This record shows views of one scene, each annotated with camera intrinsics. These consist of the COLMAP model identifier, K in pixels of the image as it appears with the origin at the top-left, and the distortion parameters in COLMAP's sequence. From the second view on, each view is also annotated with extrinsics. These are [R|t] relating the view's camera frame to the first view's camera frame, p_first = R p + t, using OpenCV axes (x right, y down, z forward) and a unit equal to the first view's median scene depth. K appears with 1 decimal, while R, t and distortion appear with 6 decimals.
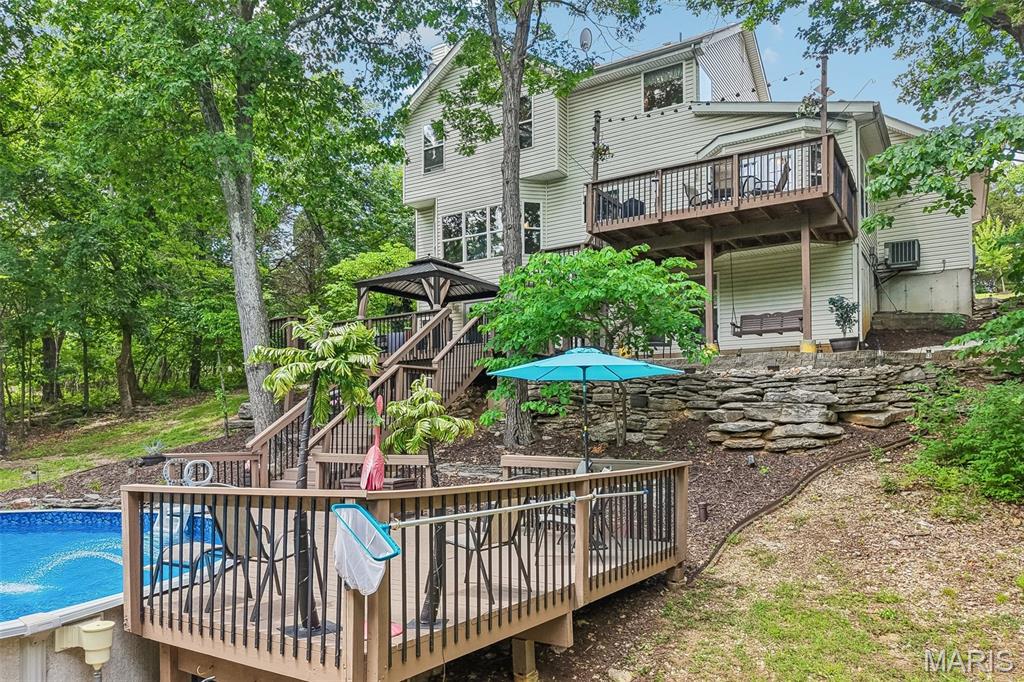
lens RADIAL K [[727.0, 0, 512.0], [0, 727.0, 341.0], [0, 0, 1]] dist [0.001835, 0.001211]
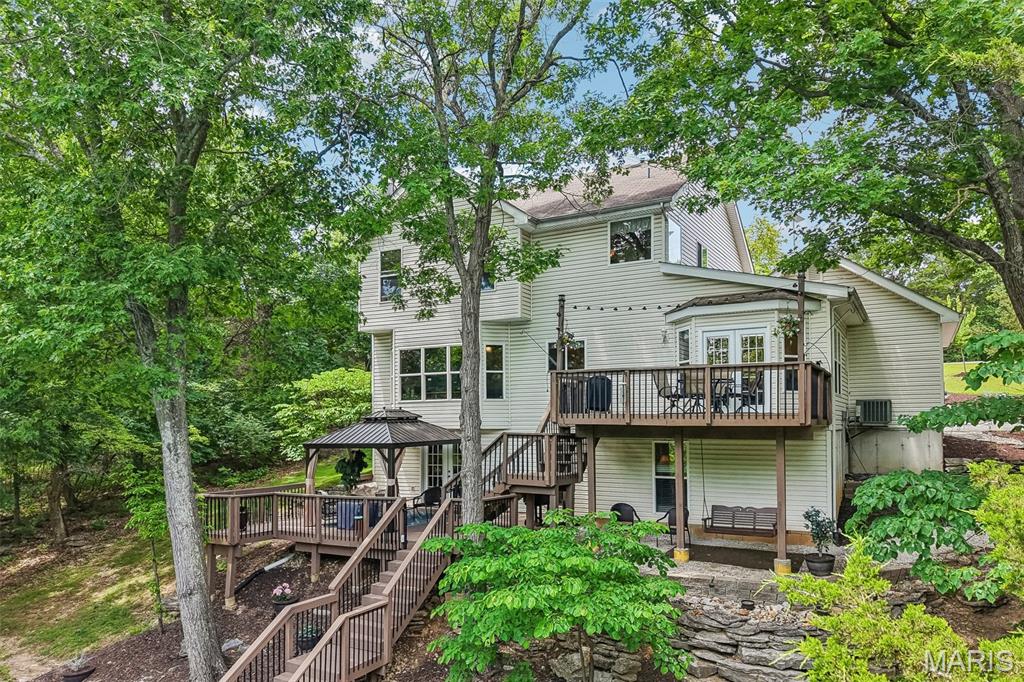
lens RADIAL K [[727.0, 0, 512.0], [0, 727.0, 341.0], [0, 0, 1]] dist [0.001835, 0.001211]
pose [[0.998878, 0.003306, 0.047235, 0.007153], [-0.003076, 0.999983, -0.004938, -0.217560], [-0.047250, 0.004787, 0.998872, 0.053467]]
